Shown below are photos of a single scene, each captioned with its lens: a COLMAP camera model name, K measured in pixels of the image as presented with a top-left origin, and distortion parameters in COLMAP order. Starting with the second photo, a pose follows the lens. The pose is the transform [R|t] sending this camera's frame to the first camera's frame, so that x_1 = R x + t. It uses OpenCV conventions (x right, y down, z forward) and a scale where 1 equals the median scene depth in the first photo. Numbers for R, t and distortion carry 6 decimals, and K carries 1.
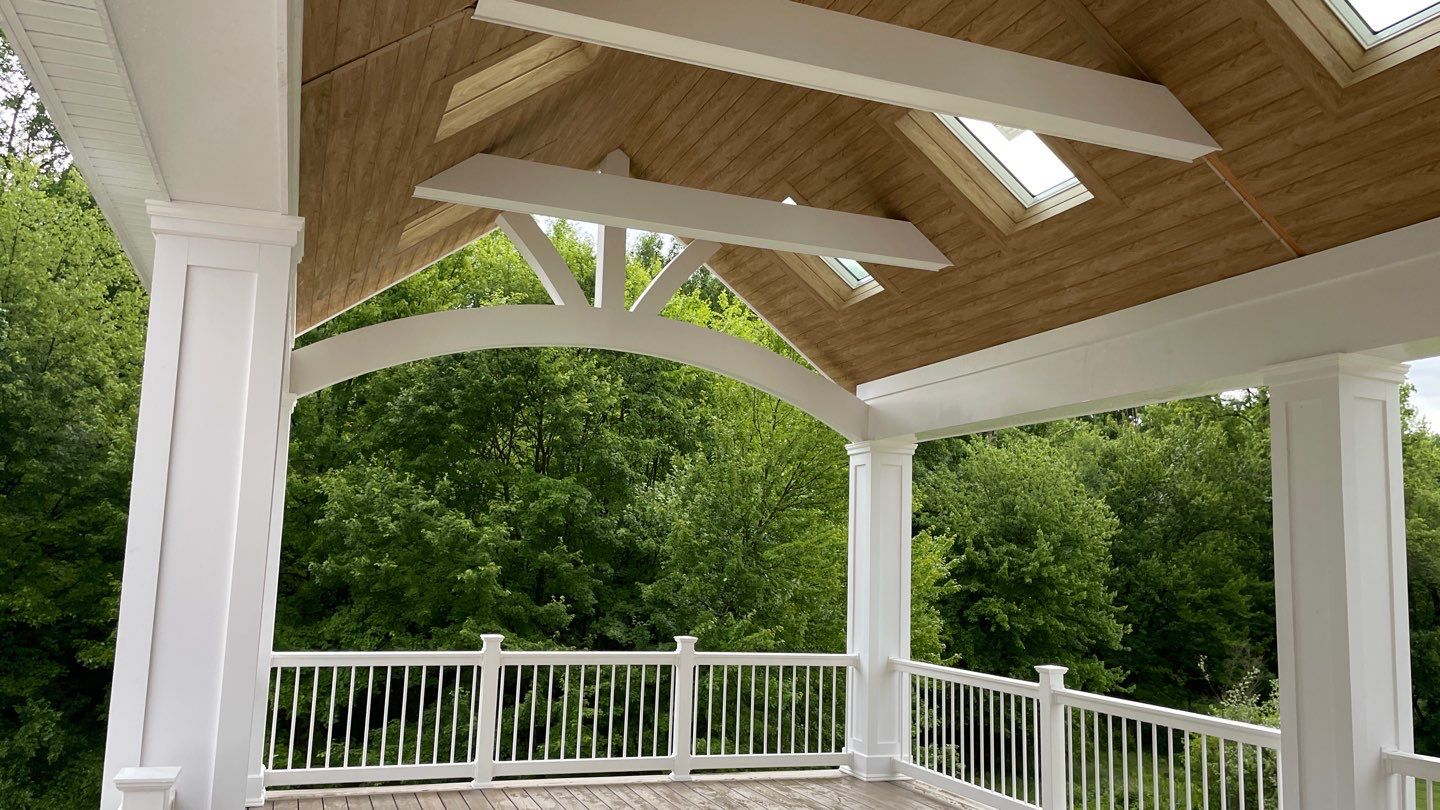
lens RADIAL K [[1118.2, 0, 720.0], [0, 1118.2, 405.0], [0, 0, 1]] dist [0.092352, -0.124879]
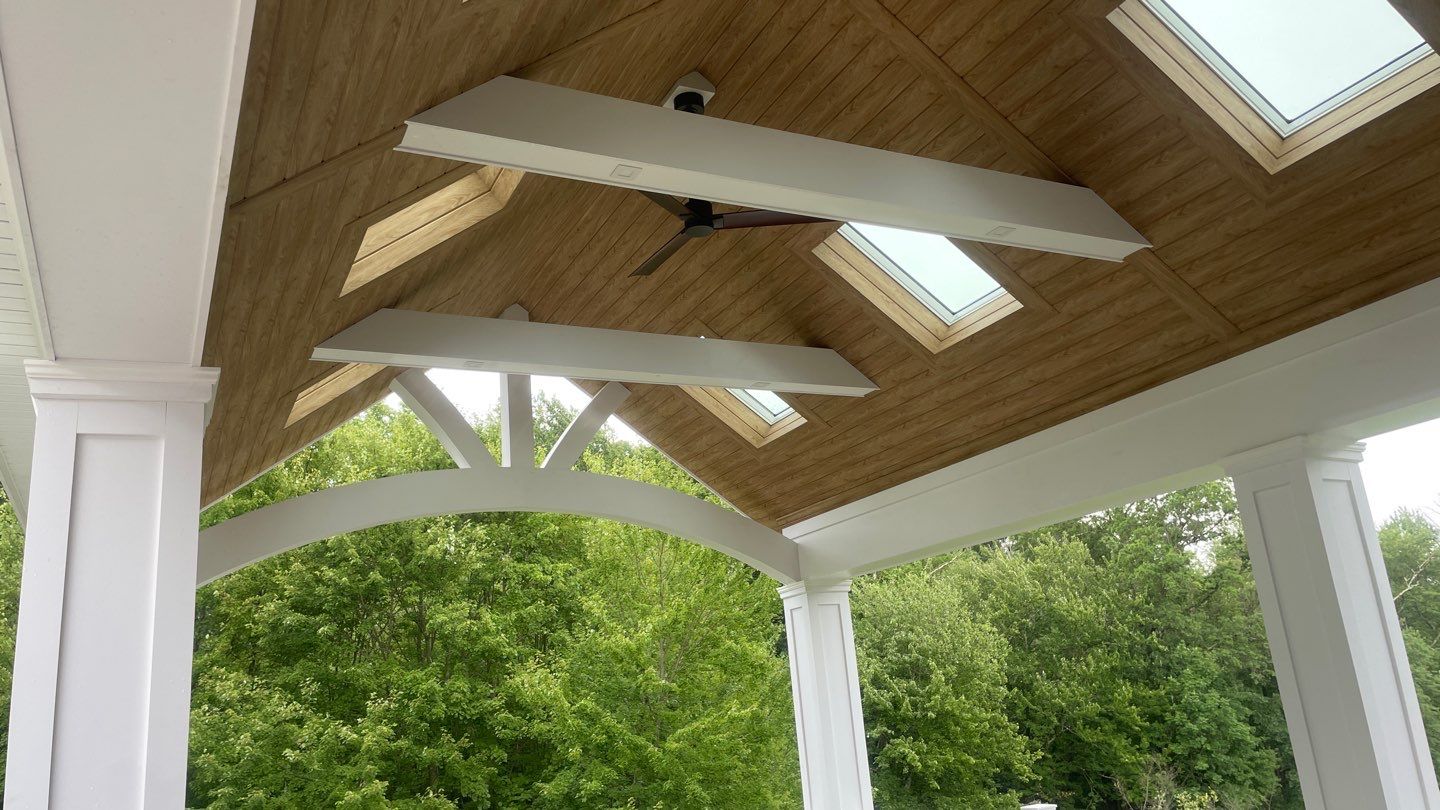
lens RADIAL K [[1092.8, 0, 711.1], [0, 1092.8, 398.6], [0, 0, 1]] dist [0.084801, -0.068182]
pose [[0.988267, -0.081059, 0.129450, -0.060210], [0.100002, 0.984028, -0.147268, 0.009750], [-0.115445, 0.158486, 0.980589, 0.075439]]
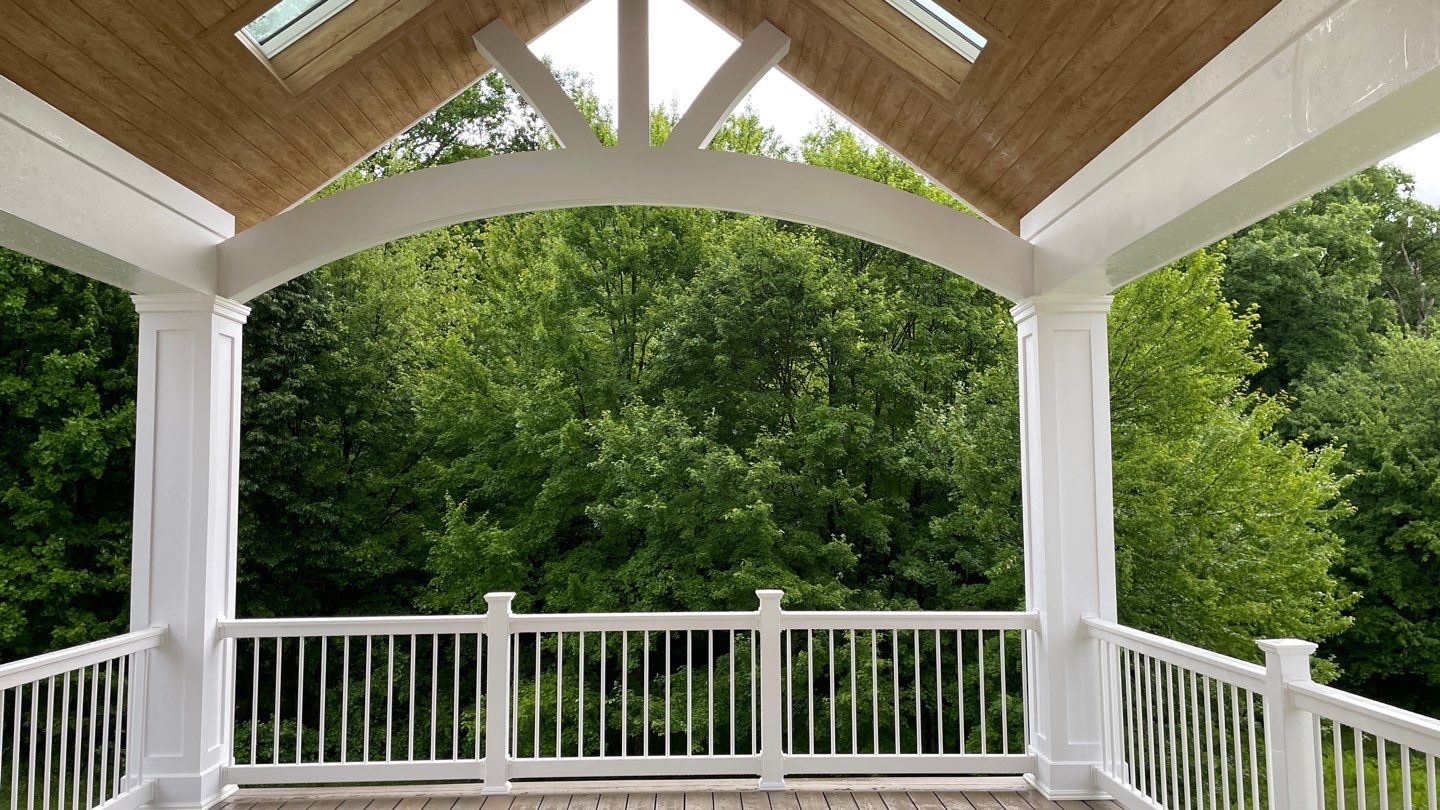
lens RADIAL K [[1118.2, 0, 720.0], [0, 1118.2, 405.0], [0, 0, 1]] dist [0.092352, -0.124879]
pose [[0.943130, -0.066505, -0.325705, 0.197863], [0.084282, 0.995608, 0.040761, 0.060678], [0.321564, -0.065894, 0.944592, 0.347861]]
